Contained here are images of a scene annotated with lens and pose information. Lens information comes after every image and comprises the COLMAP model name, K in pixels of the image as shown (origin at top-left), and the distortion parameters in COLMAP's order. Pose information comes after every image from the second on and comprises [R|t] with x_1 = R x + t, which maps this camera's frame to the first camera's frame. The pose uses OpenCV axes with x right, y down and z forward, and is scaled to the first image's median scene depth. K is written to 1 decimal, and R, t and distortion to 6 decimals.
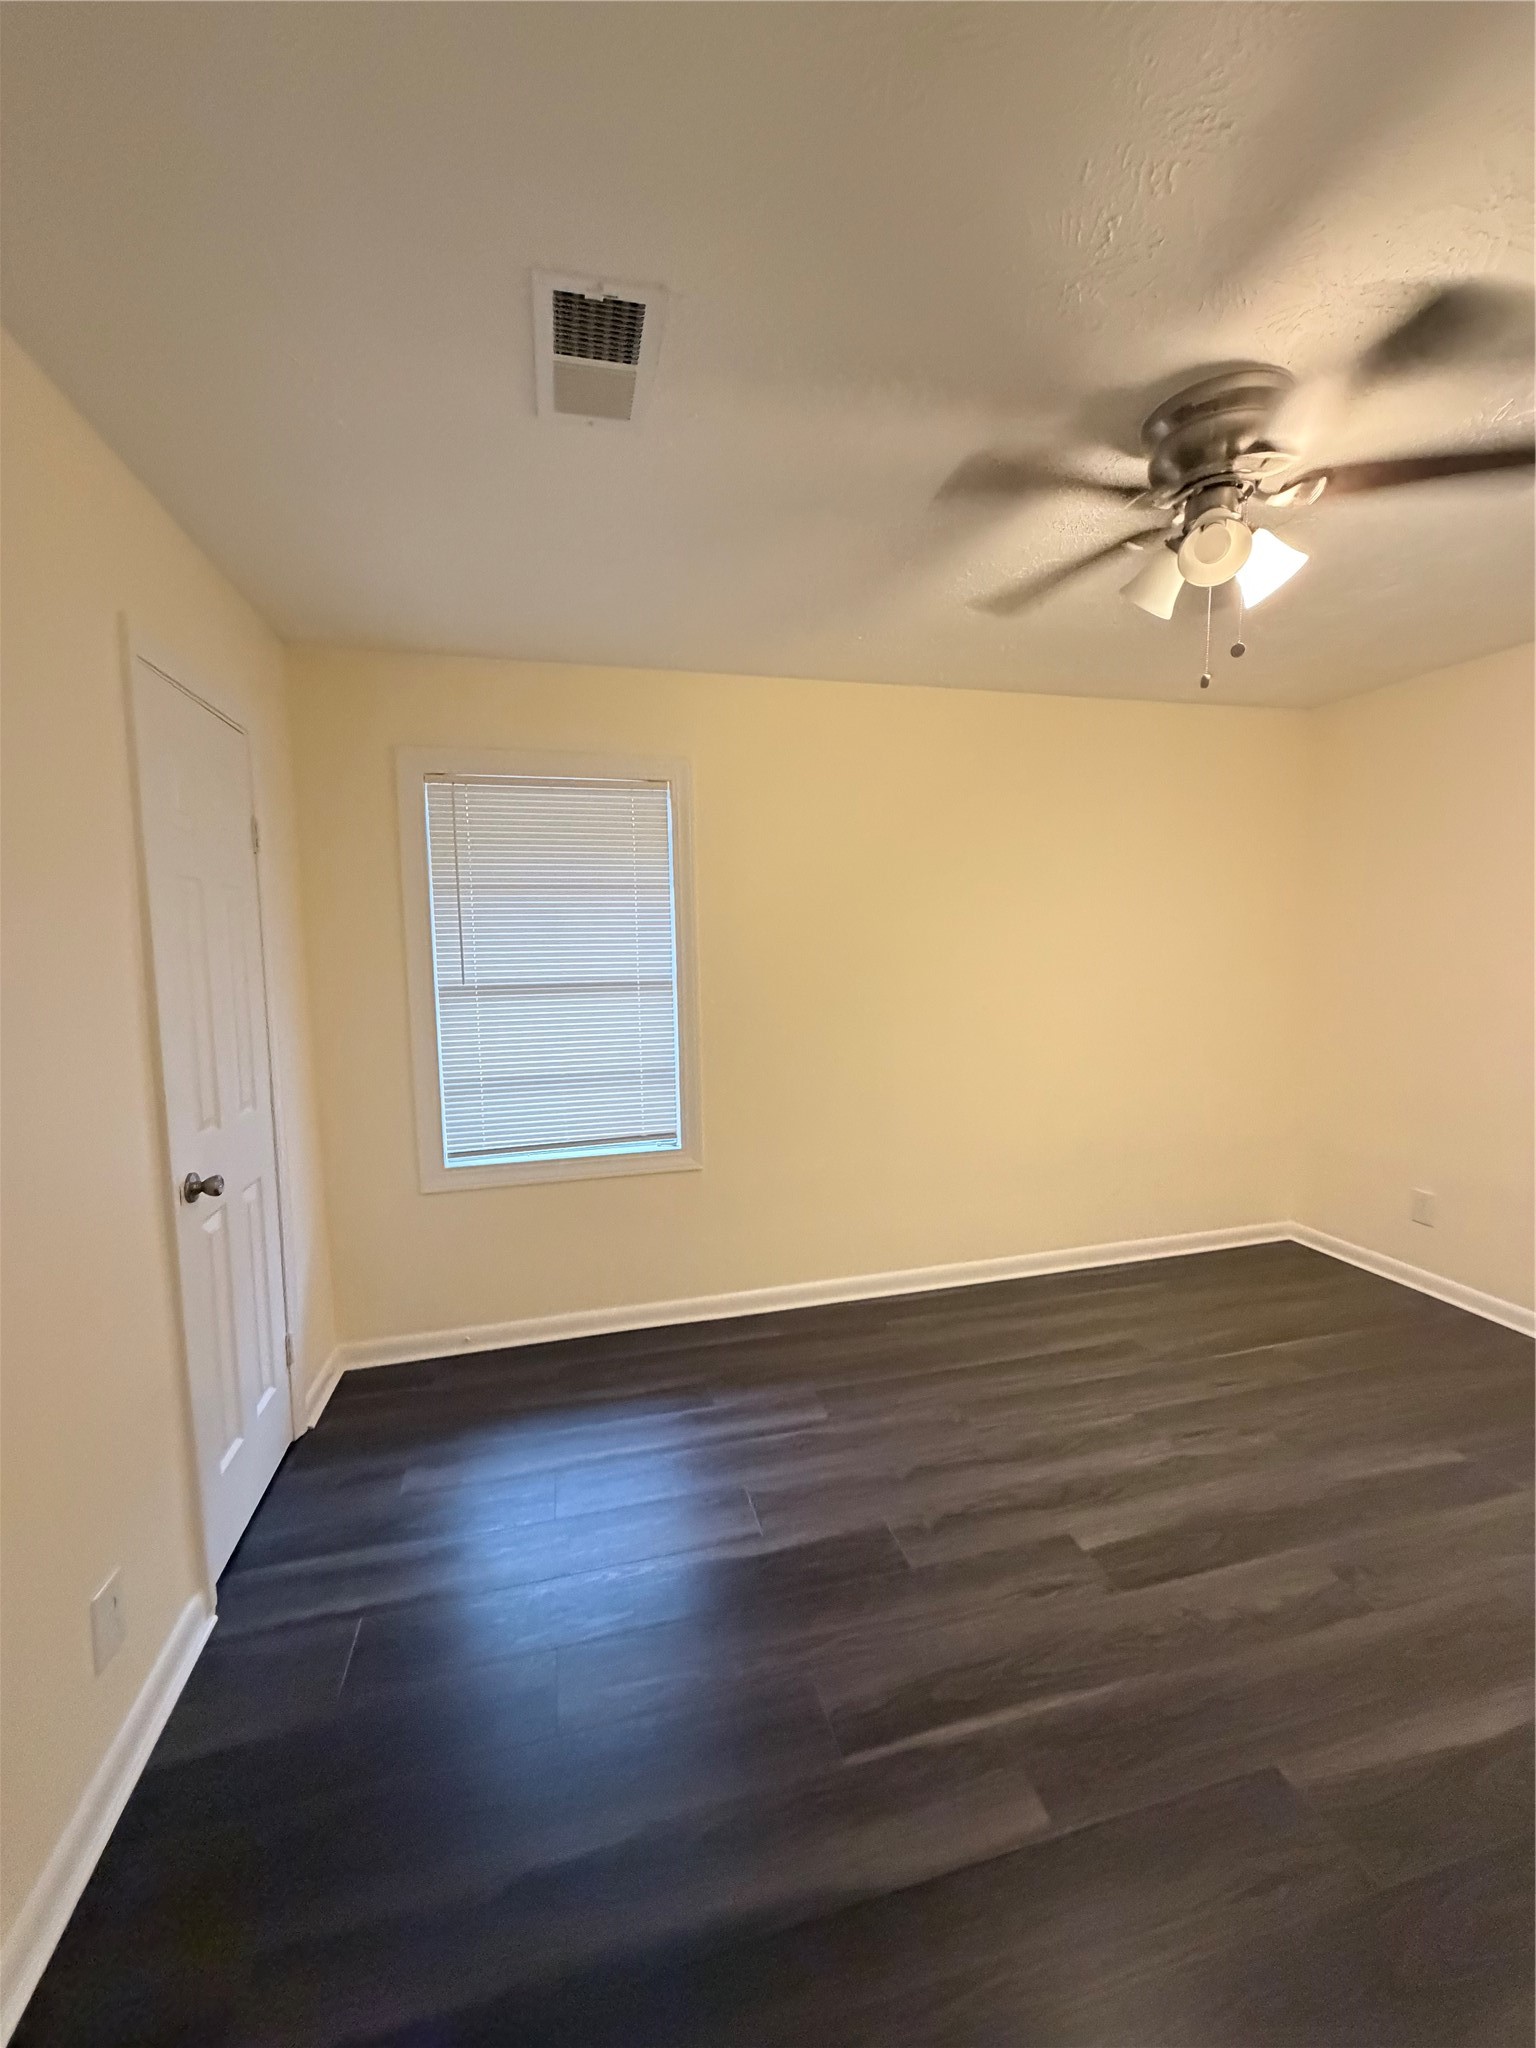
lens RADIAL K [[811.8, 0, 768.0], [0, 811.8, 1024.0], [0, 0, 1]] dist [-0.001130, 0.000150]
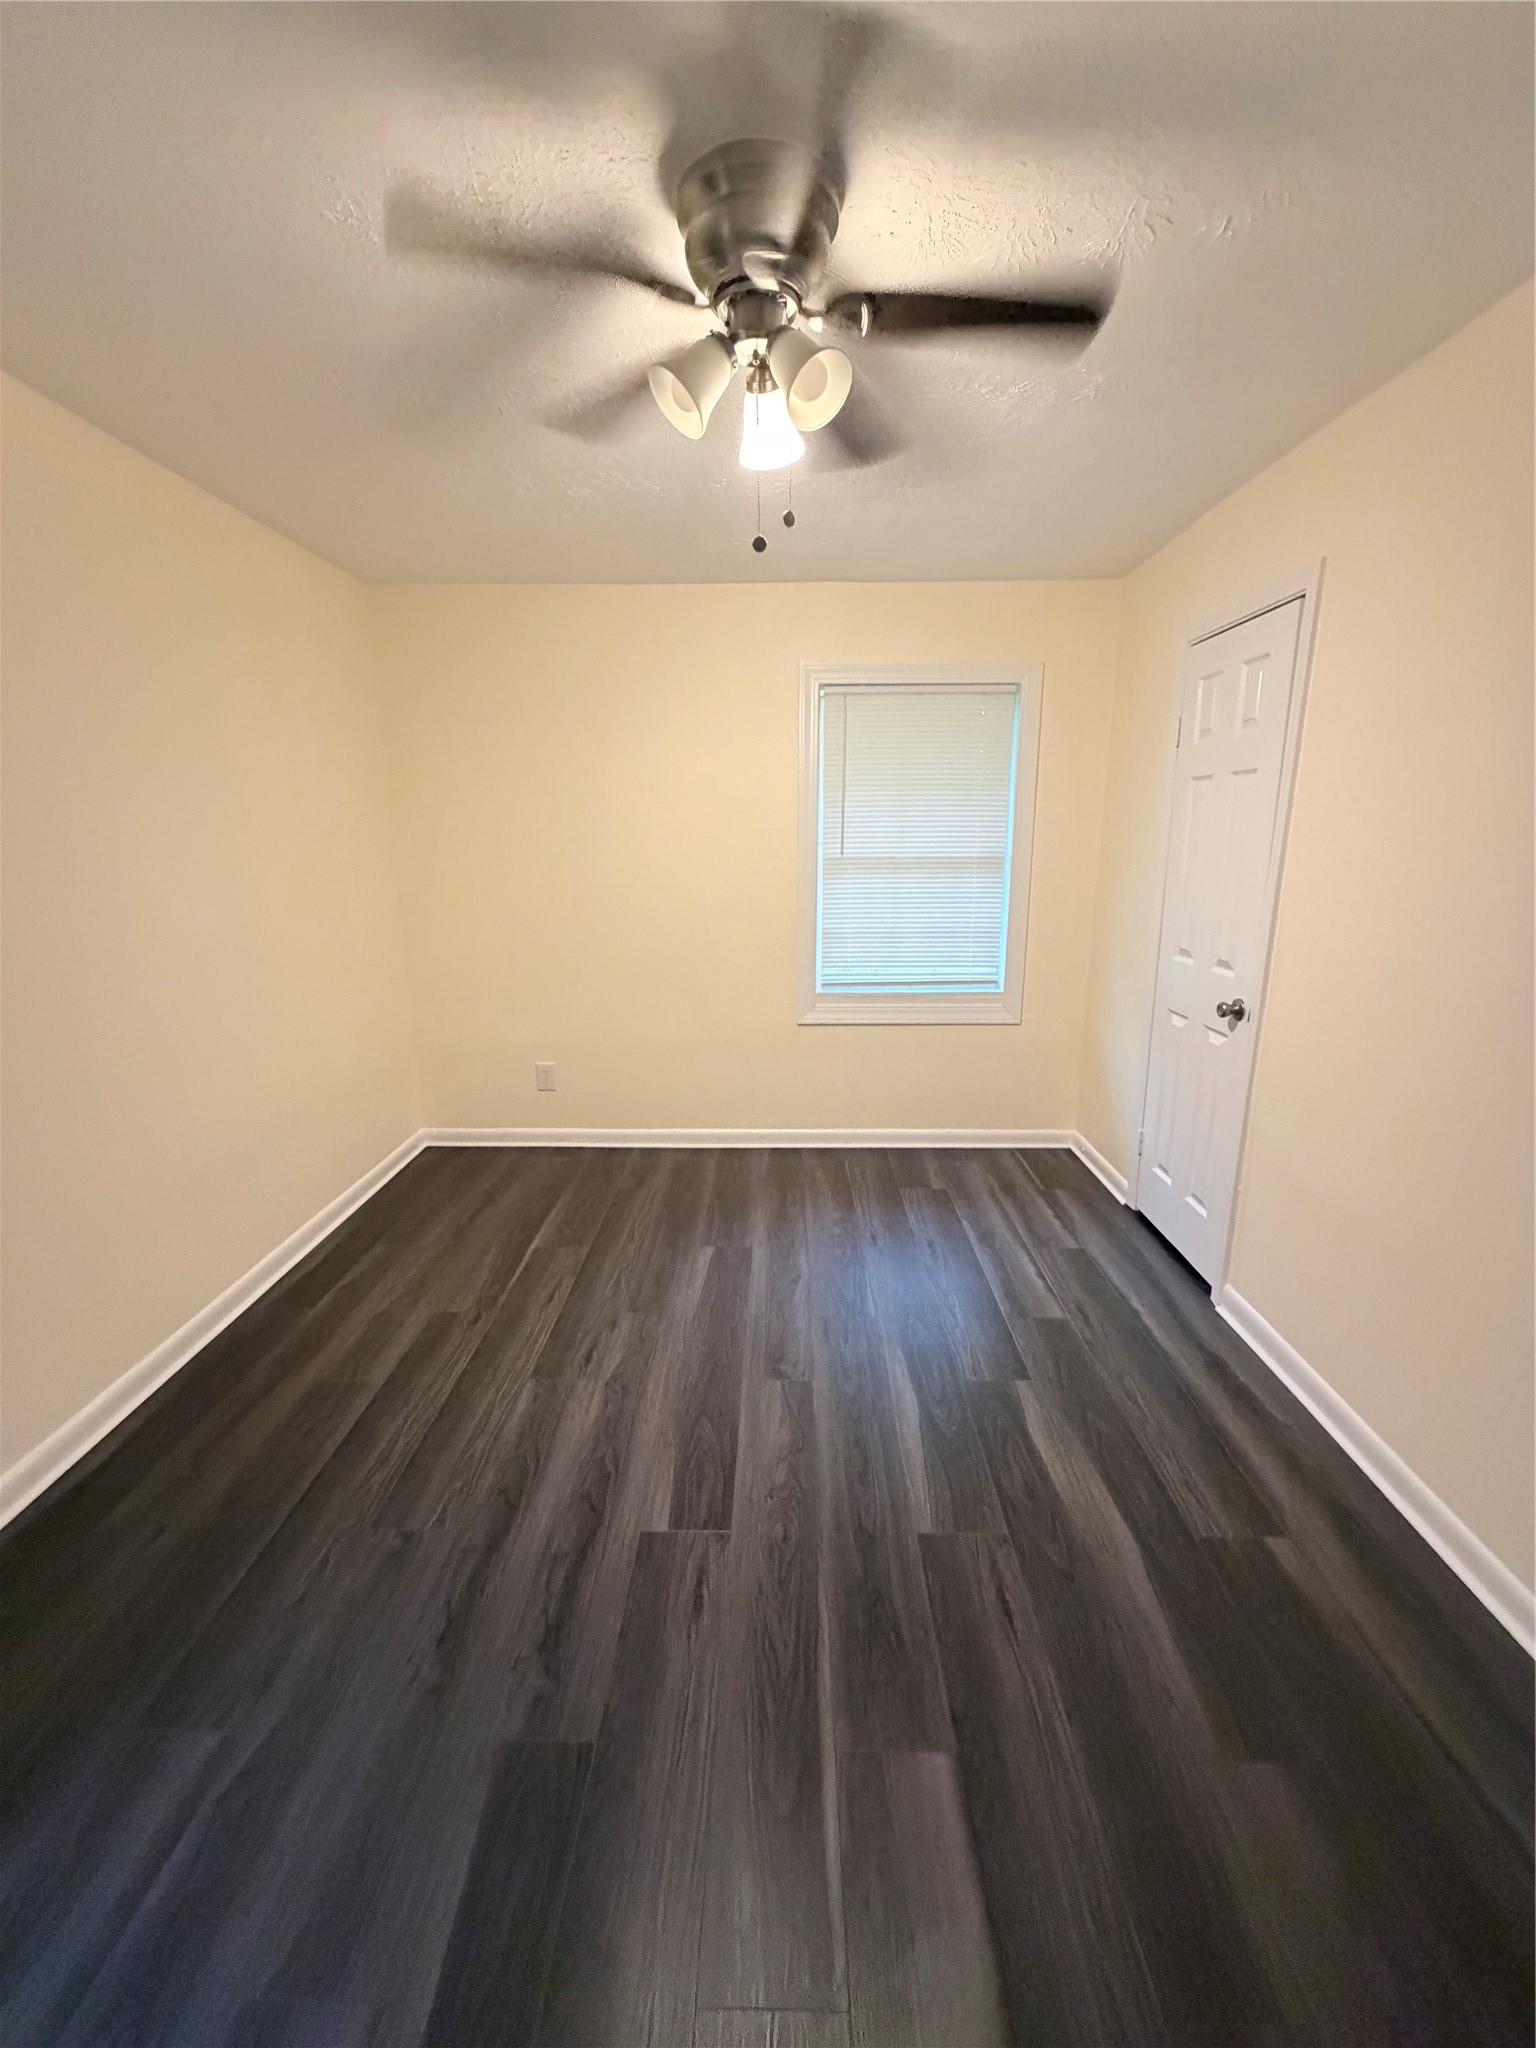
lens RADIAL K [[840.9, 0, 768.0], [0, 840.9, 1024.0], [0, 0, 1]] dist [-0.013614, 0.000045]
pose [[0.257309, -0.201555, 0.945075, -0.263796], [0.097987, 0.978407, 0.181985, -0.030087], [-0.961348, 0.045779, 0.271503, 0.517226]]
